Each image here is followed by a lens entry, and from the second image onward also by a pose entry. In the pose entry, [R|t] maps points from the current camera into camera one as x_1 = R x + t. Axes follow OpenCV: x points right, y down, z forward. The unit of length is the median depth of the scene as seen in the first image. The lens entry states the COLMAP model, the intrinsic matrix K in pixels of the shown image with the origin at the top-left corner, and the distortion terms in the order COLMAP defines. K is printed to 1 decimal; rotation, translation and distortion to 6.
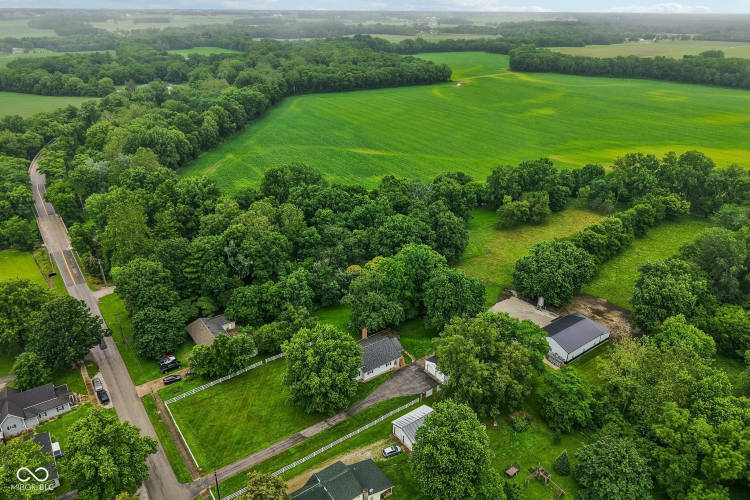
lens RADIAL K [[520.3, 0, 376.5], [0, 520.3, 248.9], [0, 0, 1]] dist [0.003031, -0.000636]
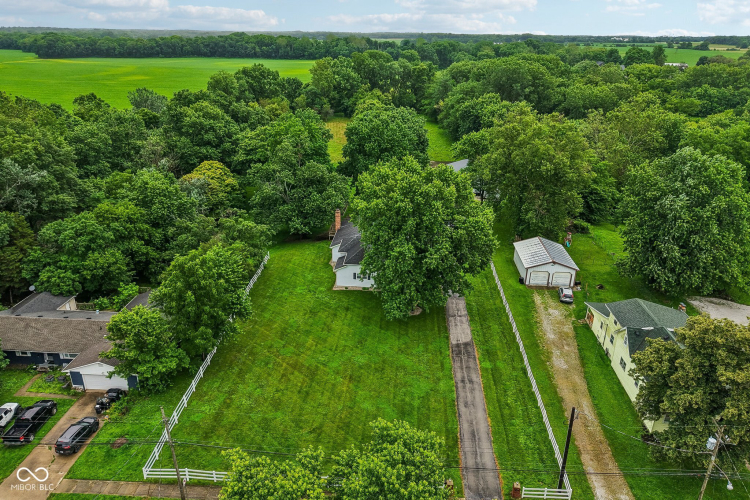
lens RADIAL K [[520.3, 0, 376.5], [0, 520.3, 248.9], [0, 0, 1]] dist [0.003031, -0.000636]
pose [[0.634455, -0.294279, 0.714749, -0.270469], [0.320064, 0.941713, 0.103616, 0.090482], [-0.703580, 0.163026, 0.691663, 0.334169]]
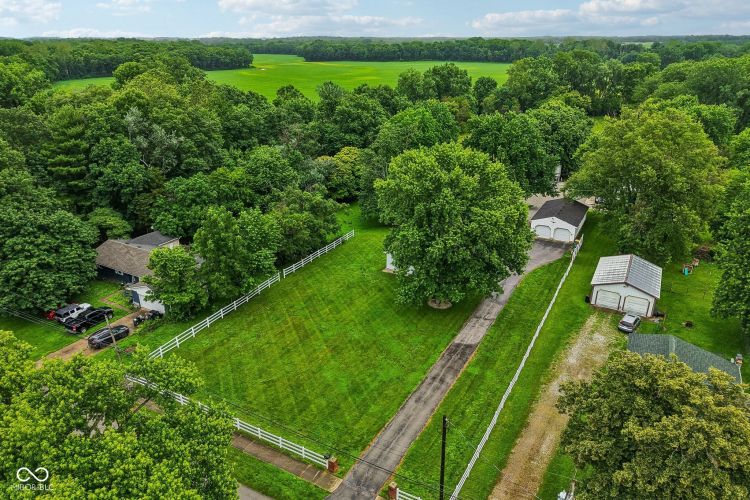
lens RADIAL K [[510.0, 0, 375.0], [0, 510.0, 250.0], [0, 0, 1]] dist [0.007835, -0.001647]
pose [[0.905949, -0.169889, 0.387808, -0.193554], [0.186843, 0.982371, -0.006127, 0.126230], [-0.379930, 0.078010, 0.921720, 0.283963]]
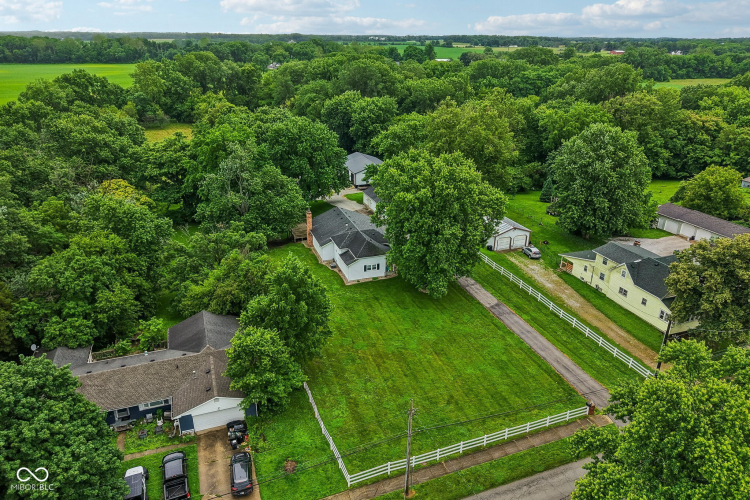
lens RADIAL K [[510.0, 0, 375.0], [0, 510.0, 250.0], [0, 0, 1]] dist [0.007835, -0.001647]
pose [[0.266637, -0.376611, 0.887169, -0.340407], [0.402808, 0.879791, 0.252416, 0.044798], [-0.875586, 0.290055, 0.386287, 0.429352]]
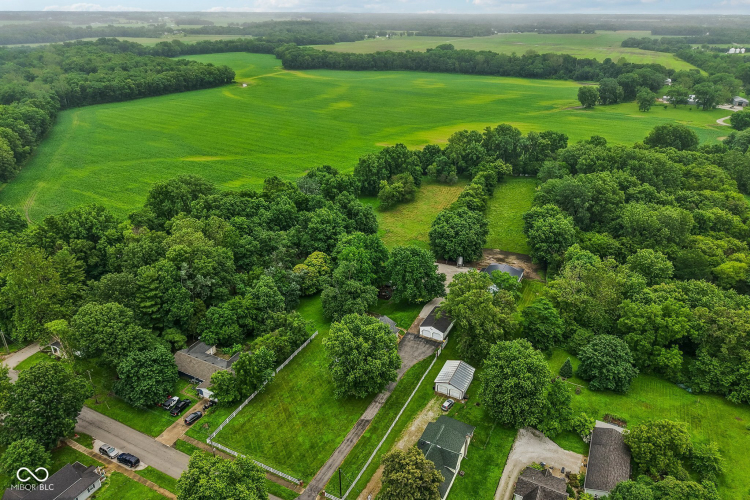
lens RADIAL K [[515.2, 0, 378.8], [0, 515.2, 246.5], [0, 0, 1]] dist [0.002585, -0.001992]
pose [[0.887744, -0.193245, 0.417812, -0.238724], [0.193280, 0.980214, 0.042695, -0.011583], [-0.417796, 0.042853, 0.907530, 0.015343]]
